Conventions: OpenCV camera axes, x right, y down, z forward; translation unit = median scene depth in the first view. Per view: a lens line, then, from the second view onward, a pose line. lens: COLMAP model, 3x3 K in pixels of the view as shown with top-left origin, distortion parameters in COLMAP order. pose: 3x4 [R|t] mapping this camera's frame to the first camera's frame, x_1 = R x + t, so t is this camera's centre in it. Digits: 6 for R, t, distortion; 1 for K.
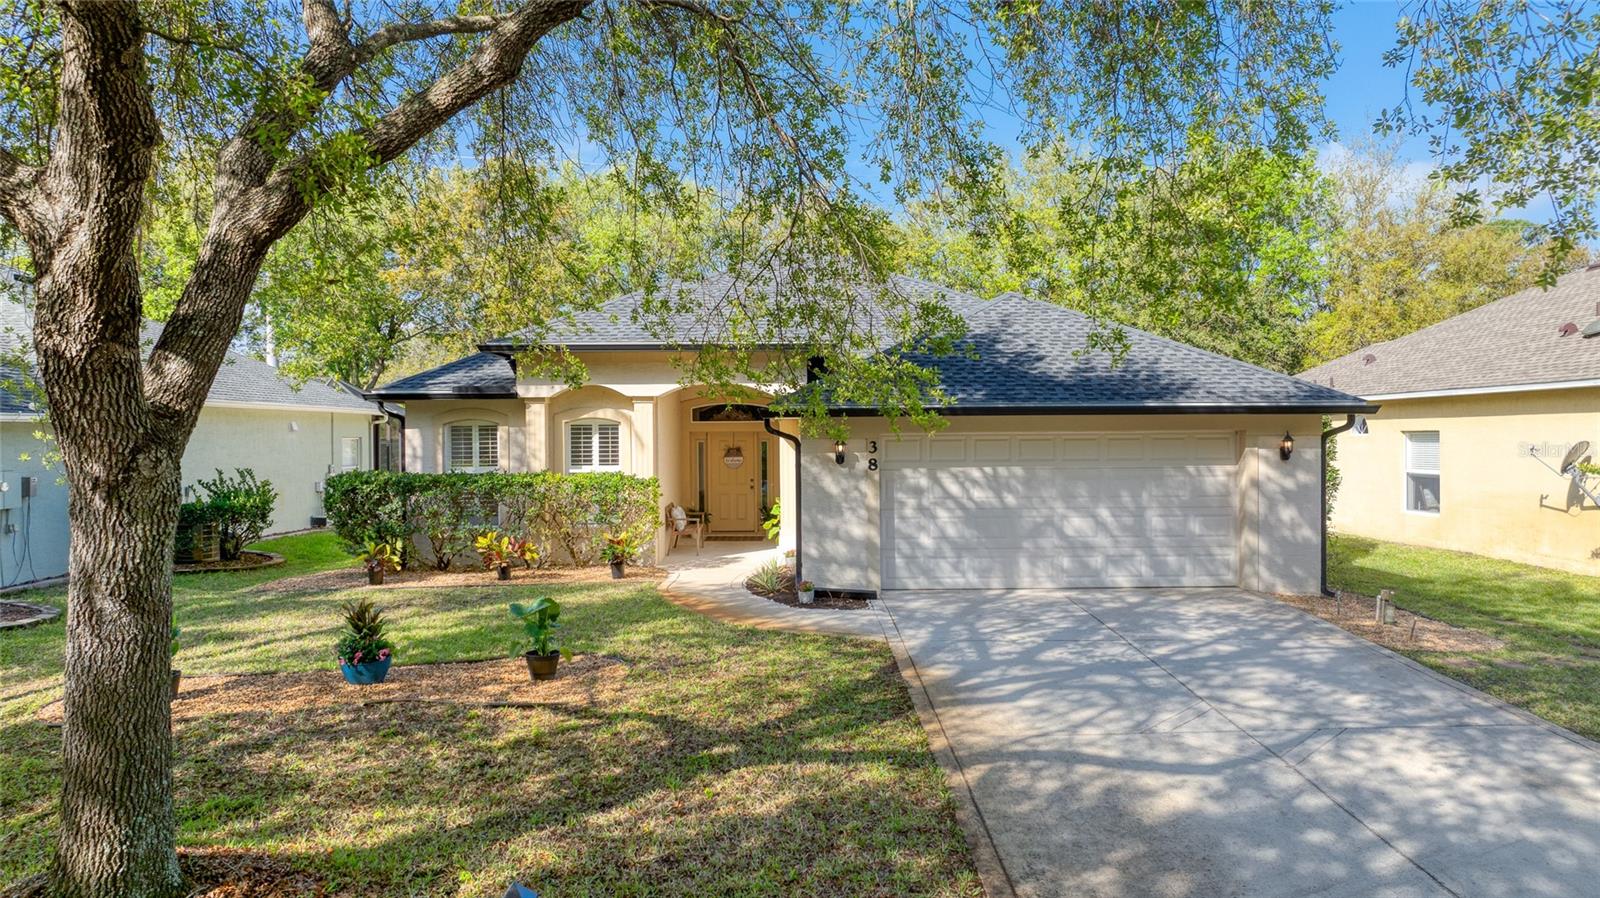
lens RADIAL K [[1098.5, 0, 813.0], [0, 1098.5, 446.7], [0, 0, 1]] dist [-0.025681, 0.000852]
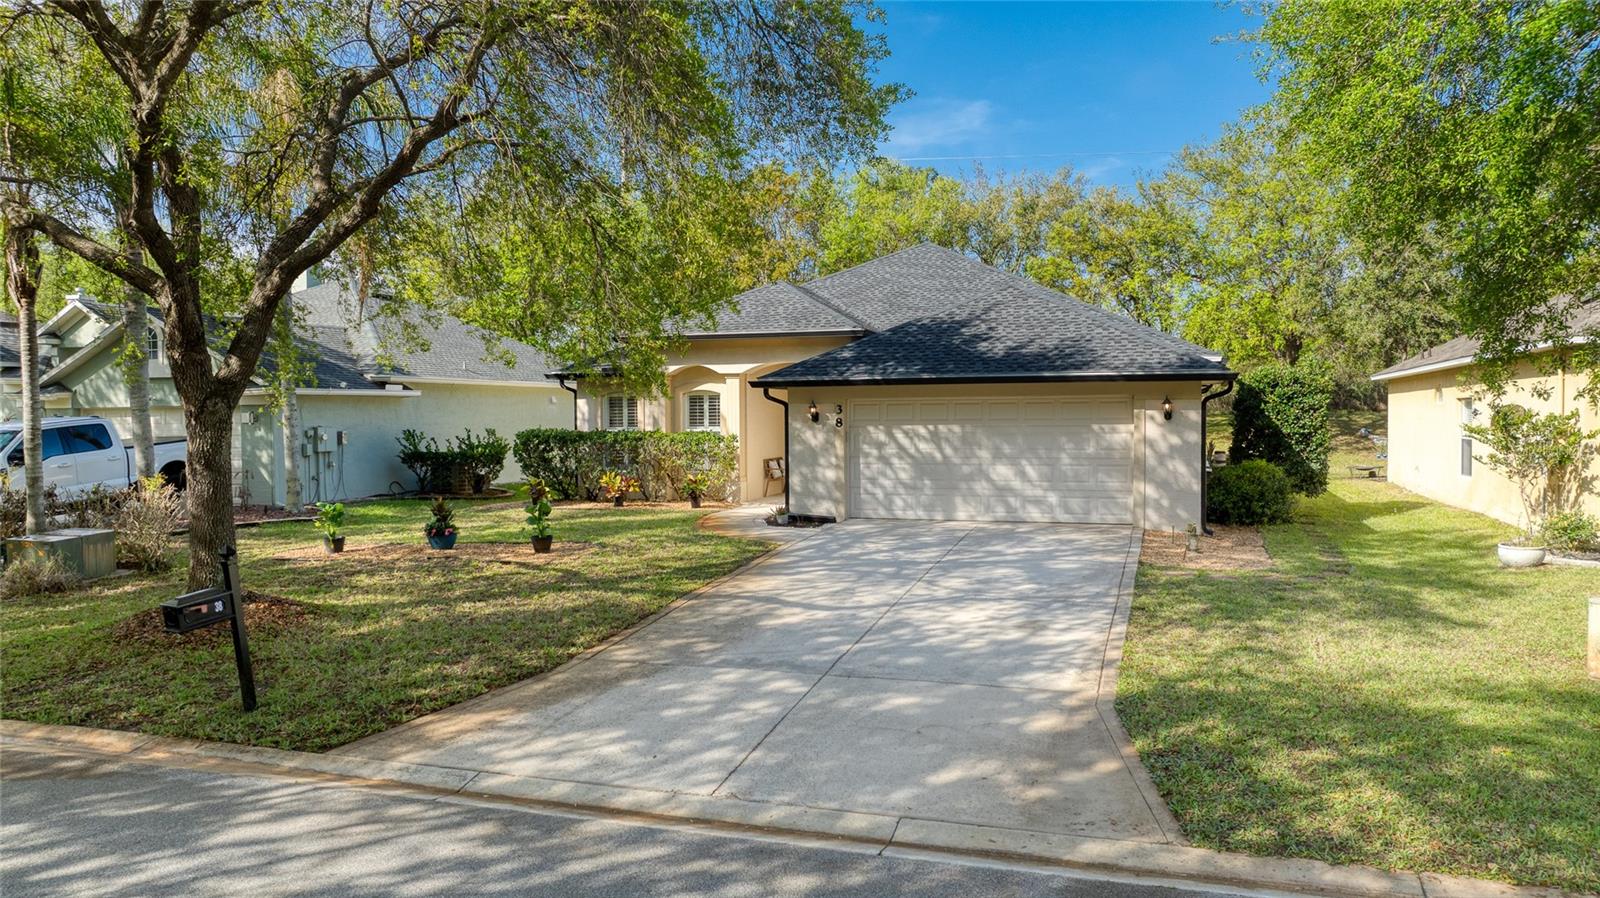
lens RADIAL K [[1098.5, 0, 813.0], [0, 1098.5, 446.7], [0, 0, 1]] dist [-0.025681, 0.000852]
pose [[0.940140, 0.010437, -0.340629, 0.463312], [-0.003987, 0.999799, 0.019629, 0.018622], [0.340766, -0.017096, 0.939993, -0.242905]]
